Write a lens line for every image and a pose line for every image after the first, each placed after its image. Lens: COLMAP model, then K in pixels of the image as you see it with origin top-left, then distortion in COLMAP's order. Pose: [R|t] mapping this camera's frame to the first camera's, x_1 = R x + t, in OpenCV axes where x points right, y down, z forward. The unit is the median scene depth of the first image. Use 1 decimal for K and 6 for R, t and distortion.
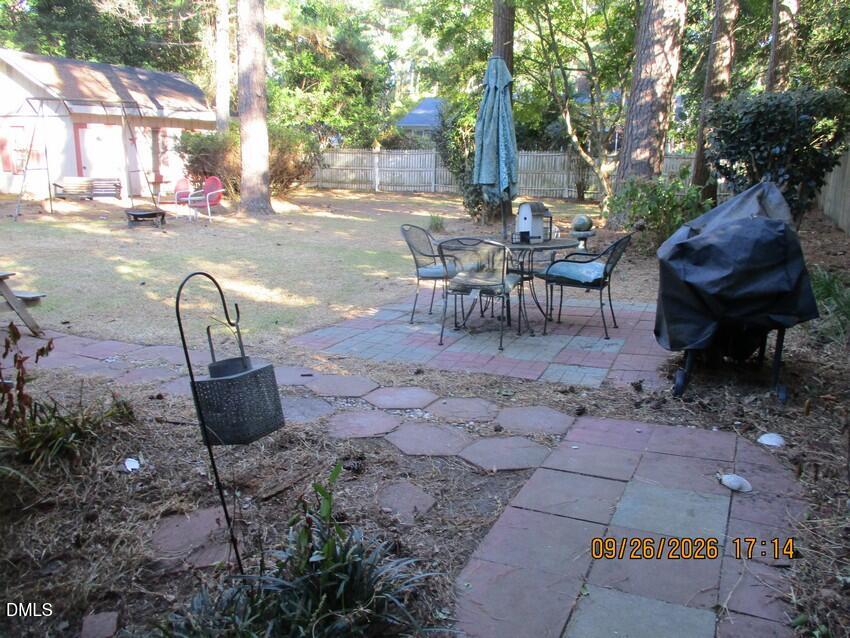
lens RADIAL K [[699.0, 0, 425.9], [0, 699.0, 334.5], [0, 0, 1]] dist [-0.028121, -0.002137]
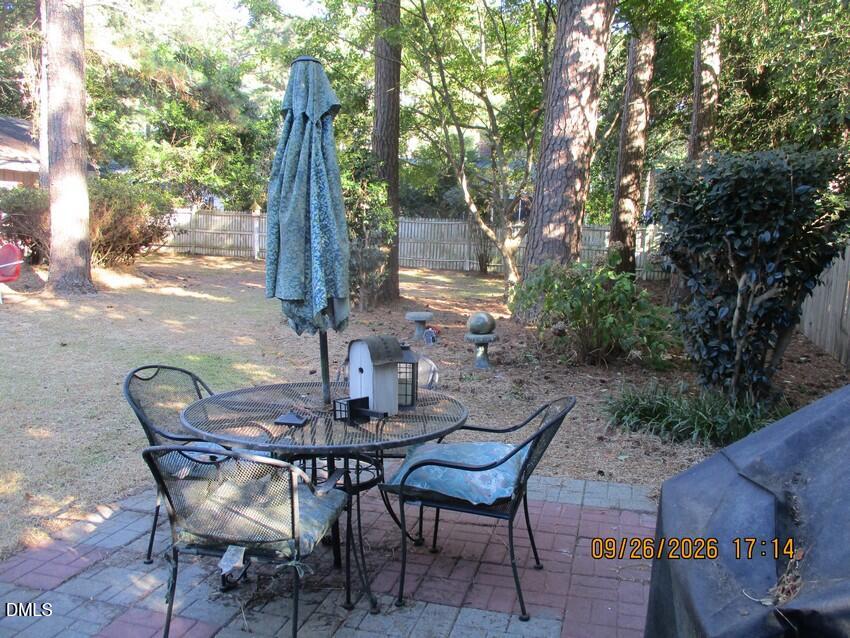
lens RADIAL K [[700.4, 0, 424.0], [0, 700.4, 335.5], [0, 0, 1]] dist [-0.016413, -0.004237]
pose [[0.991717, 0.003939, 0.128382, 0.045569], [0.007101, 0.996320, -0.085419, -0.055063], [-0.128246, 0.085623, 0.988039, 0.183385]]
